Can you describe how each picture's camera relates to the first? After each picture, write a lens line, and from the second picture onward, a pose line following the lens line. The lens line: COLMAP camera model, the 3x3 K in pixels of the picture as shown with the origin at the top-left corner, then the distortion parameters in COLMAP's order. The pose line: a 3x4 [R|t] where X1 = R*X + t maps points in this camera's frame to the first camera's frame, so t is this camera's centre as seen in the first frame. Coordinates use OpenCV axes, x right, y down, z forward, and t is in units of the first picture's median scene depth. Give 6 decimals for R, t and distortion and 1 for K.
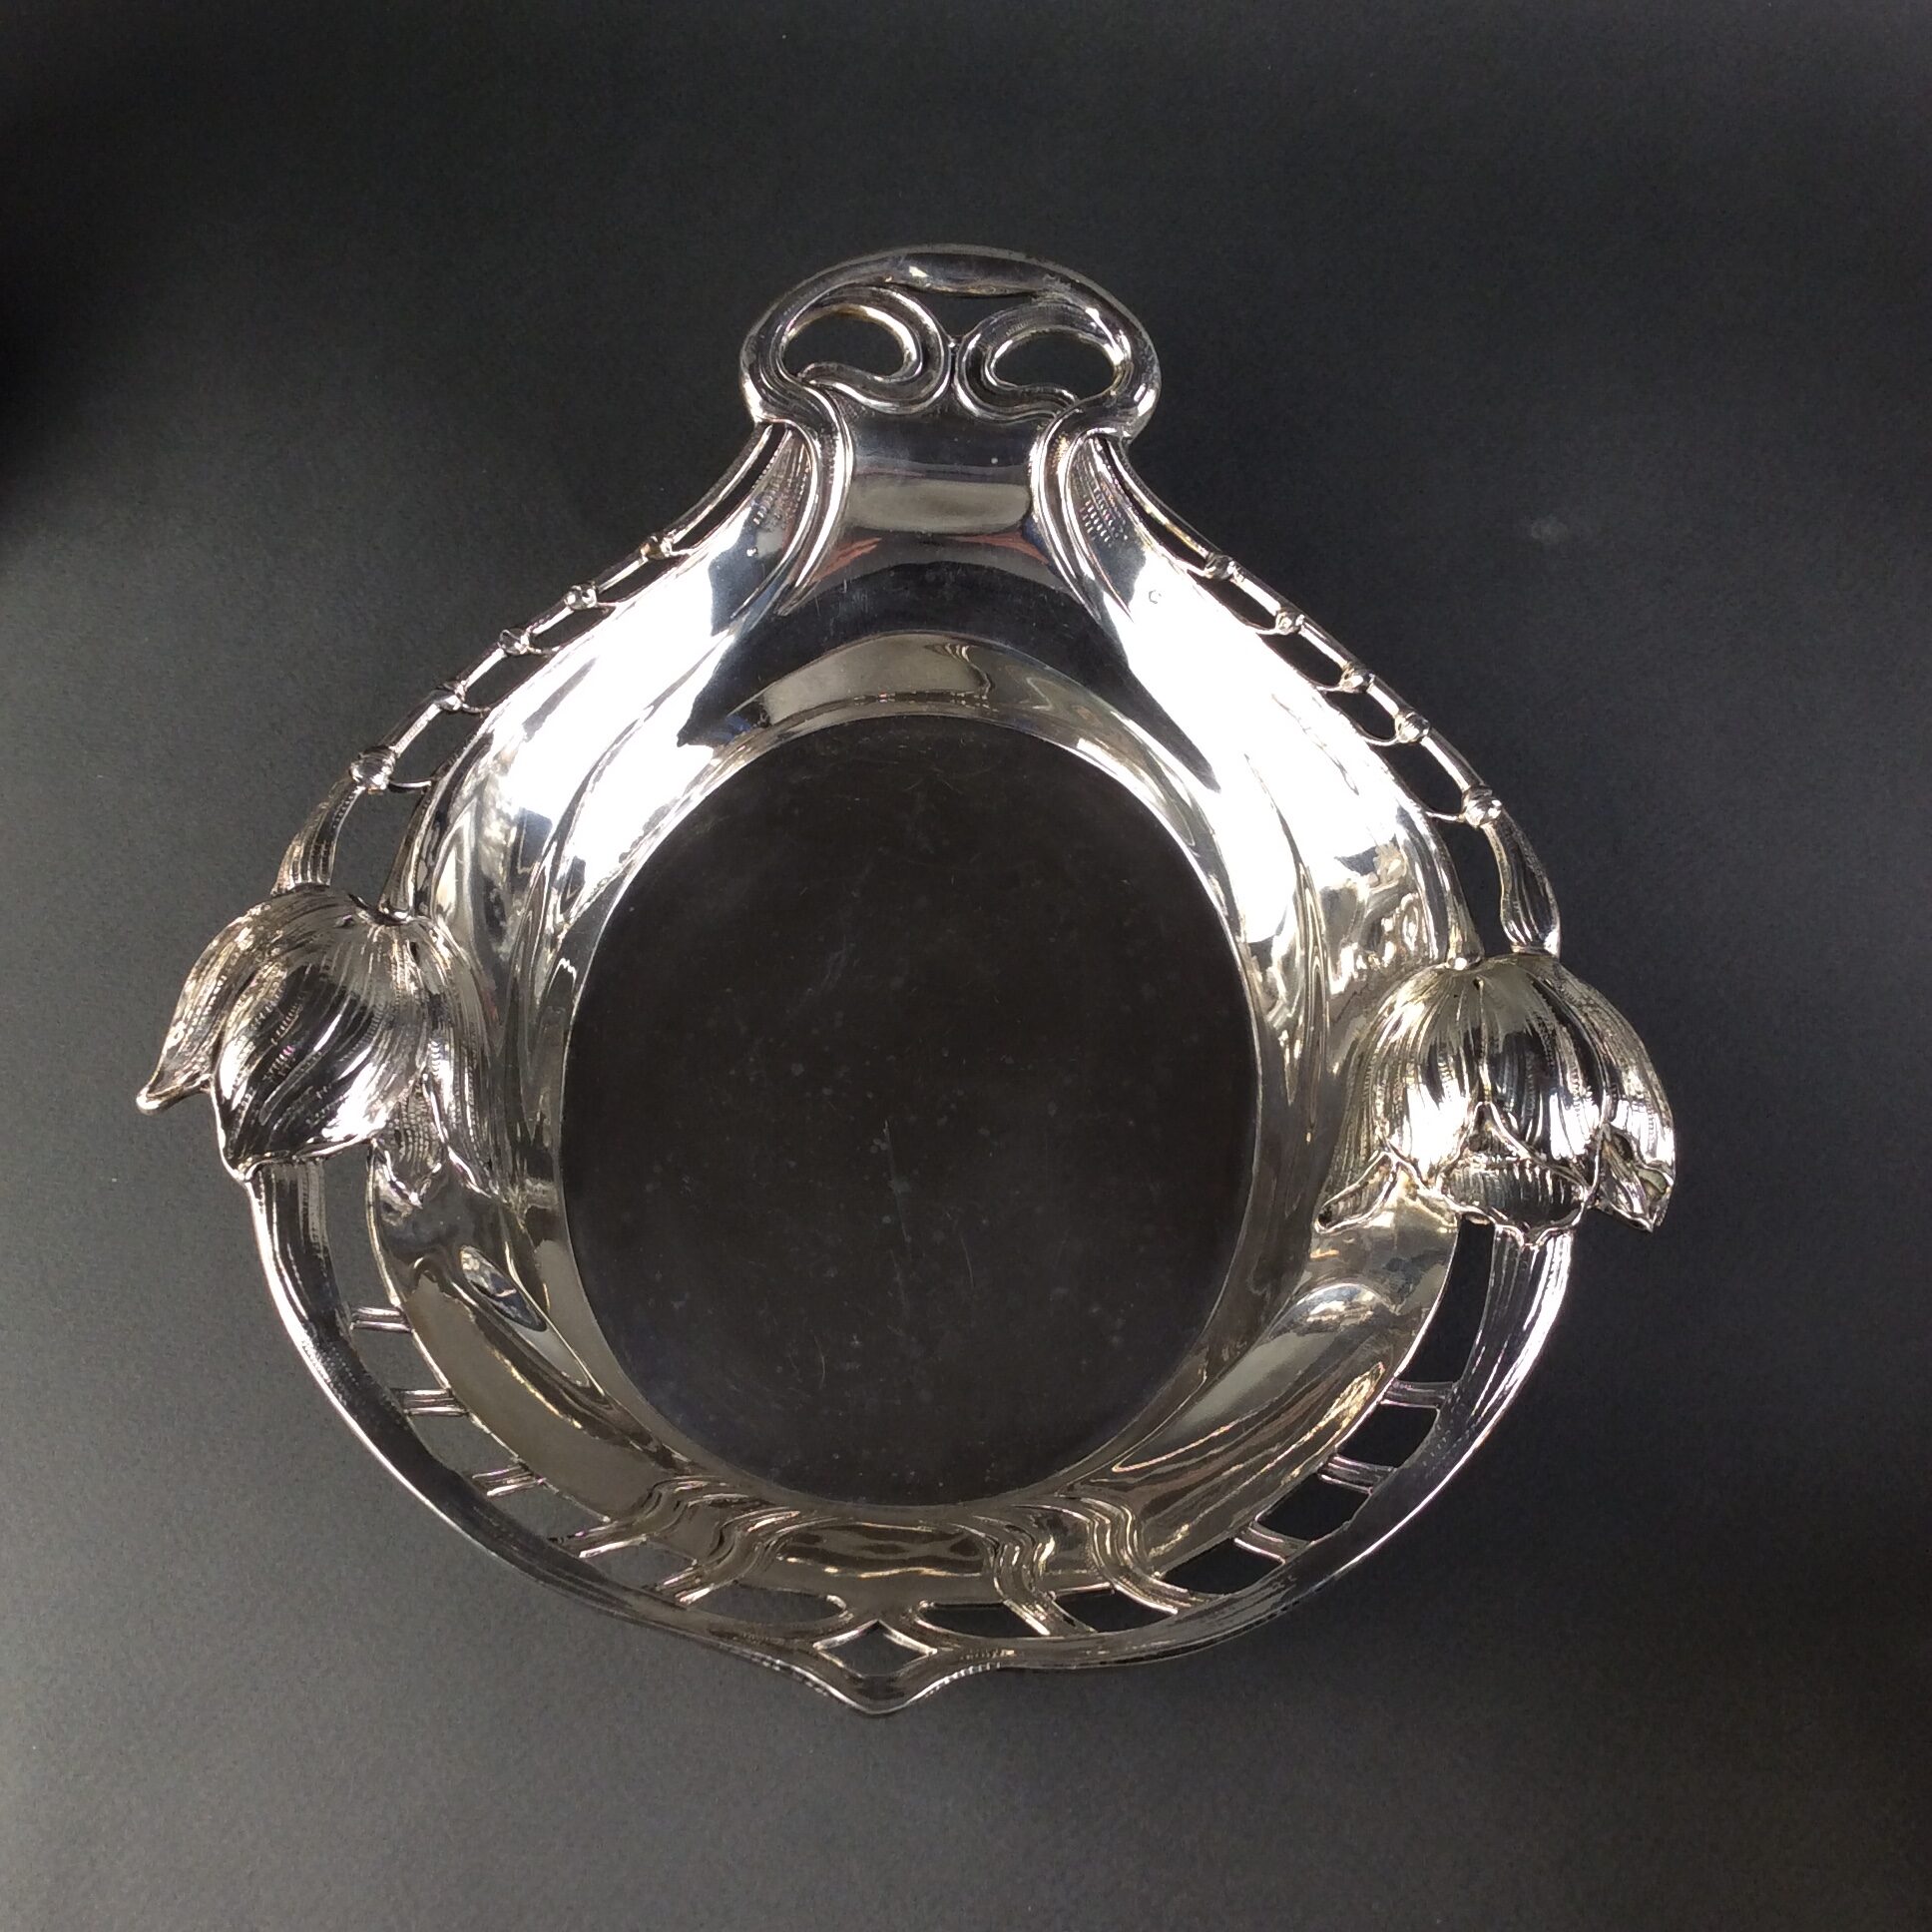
lens RADIAL K [[2400.6, 0, 957.2], [0, 2400.6, 1004.9], [0, 0, 1]] dist [0.137600, -0.296870]
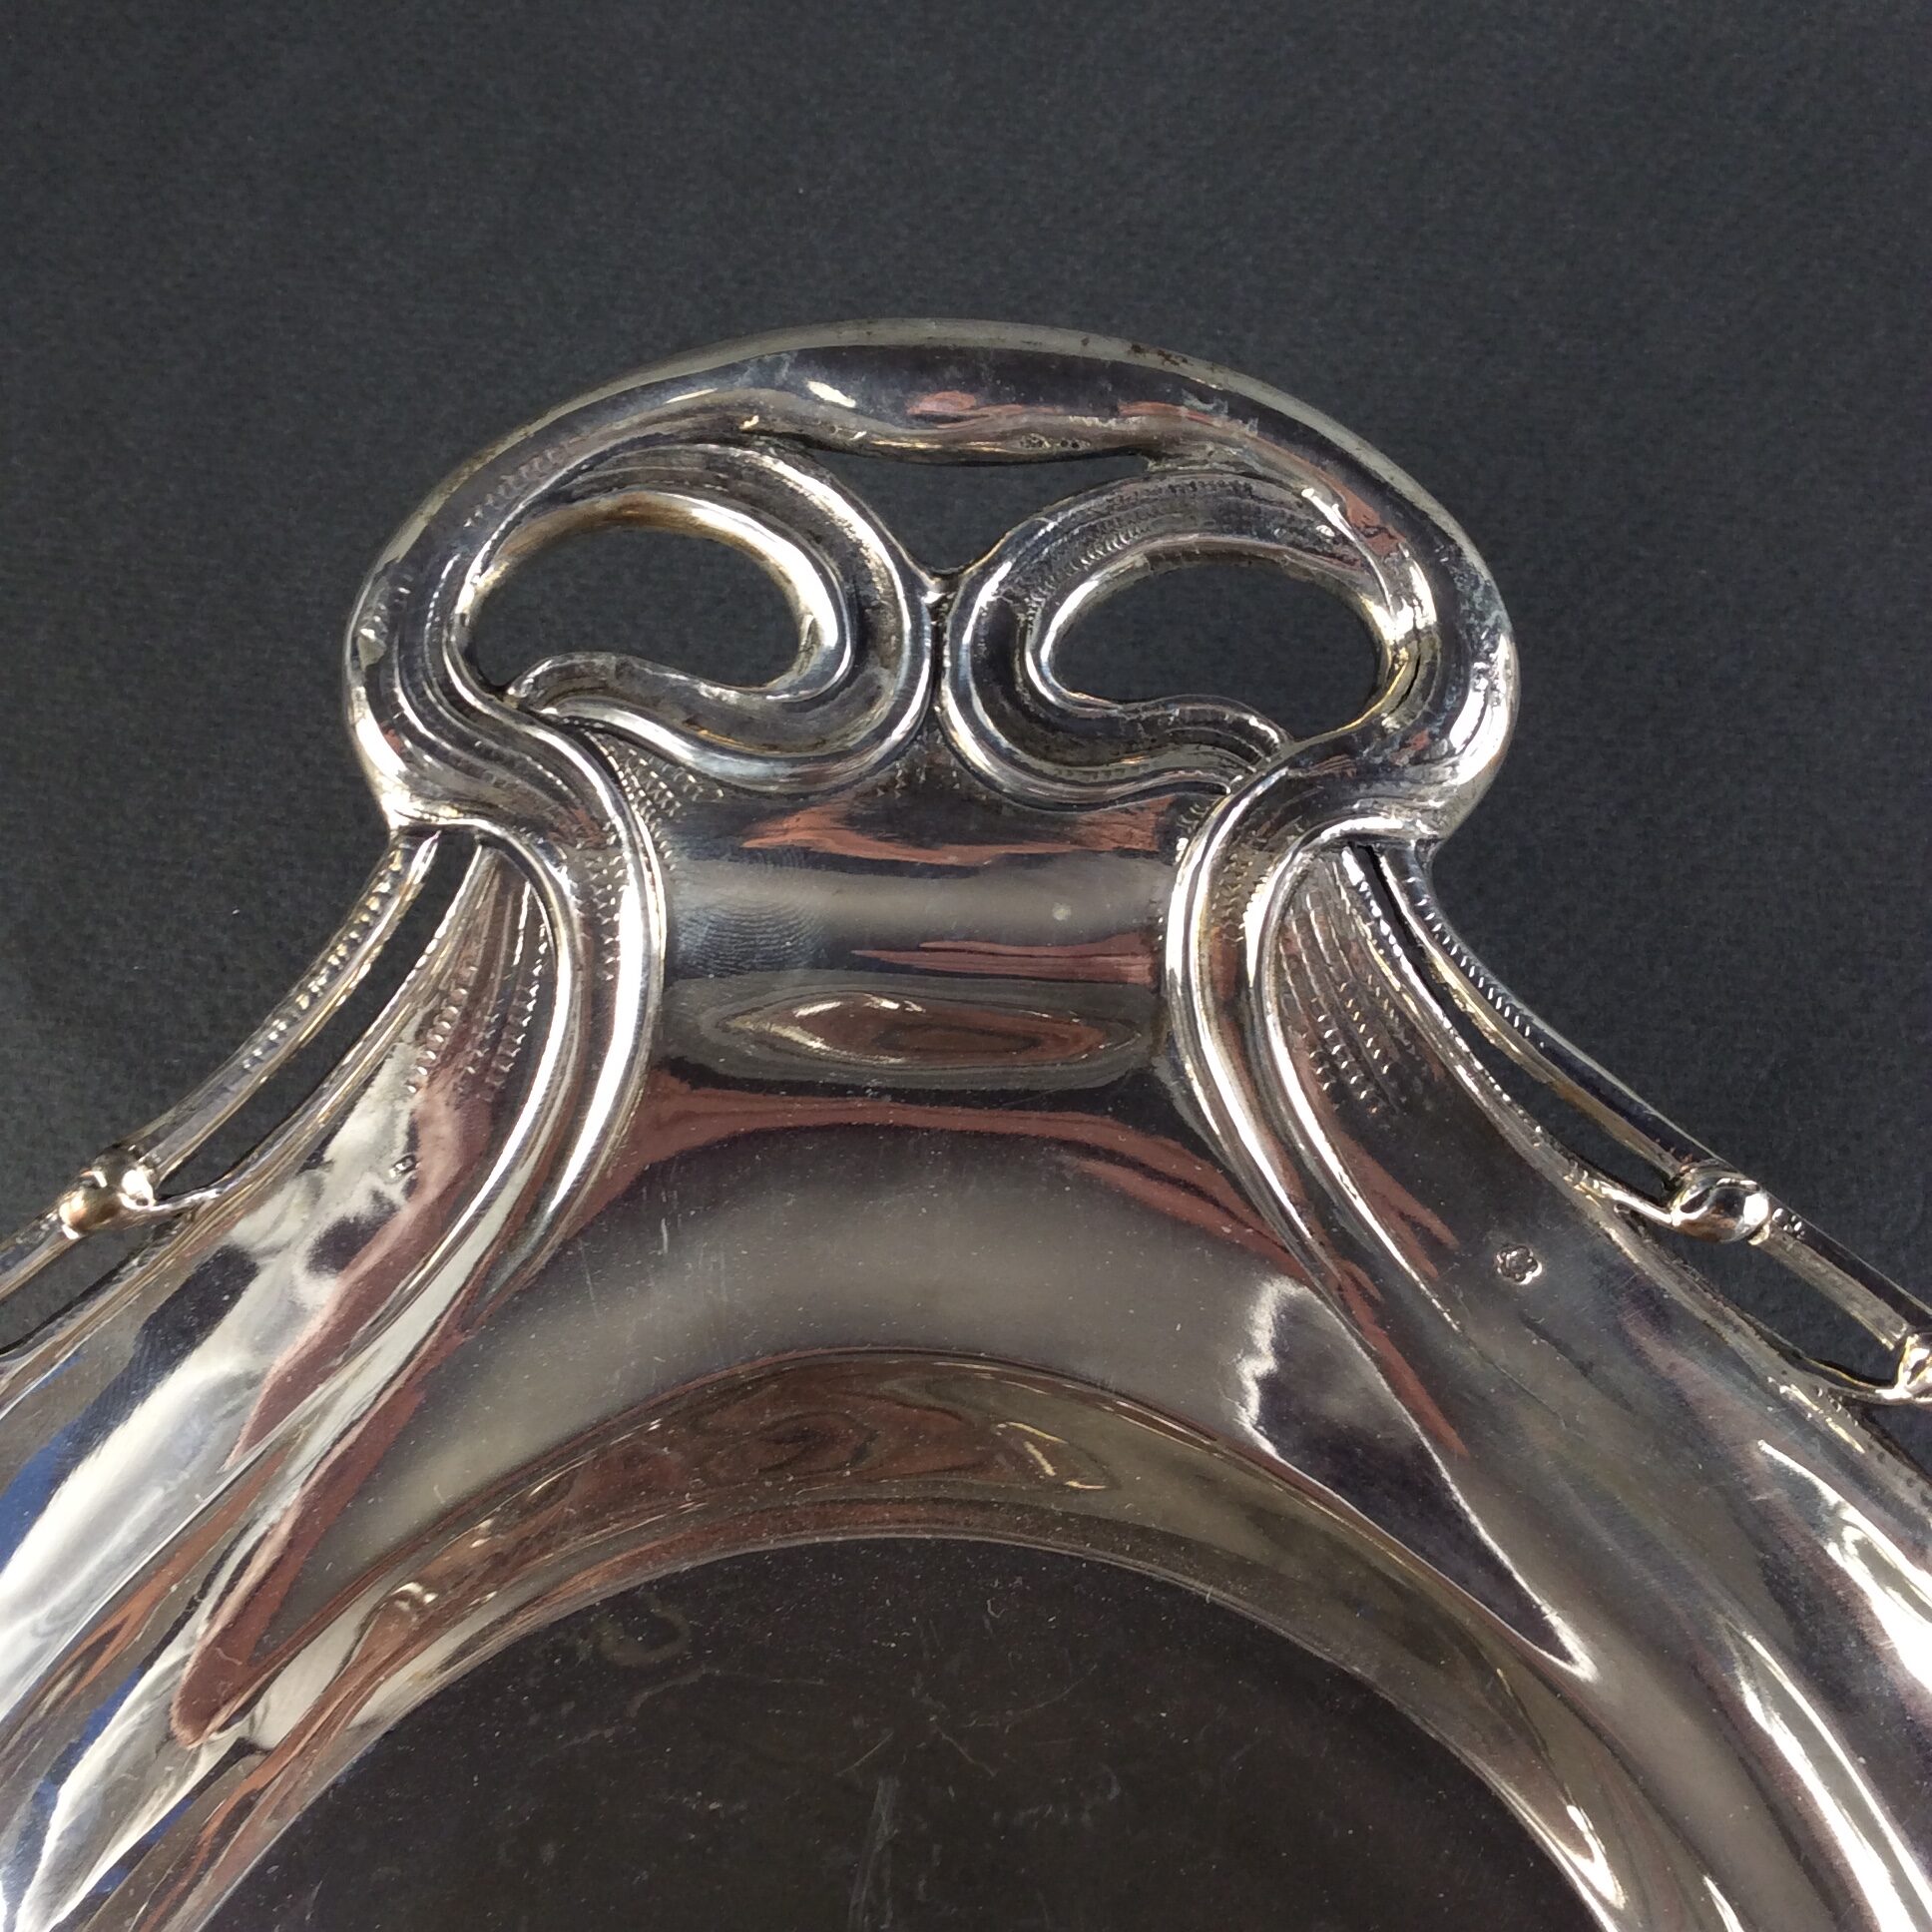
lens RADIAL K [[2400.6, 0, 957.2], [0, 2400.6, 1004.9], [0, 0, 1]] dist [0.137600, -0.296870]
pose [[0.999444, -0.033029, 0.004454, -0.001998], [0.033030, 0.999454, 0.000020, -0.211690], [-0.004452, 0.000127, 0.999990, 0.640753]]
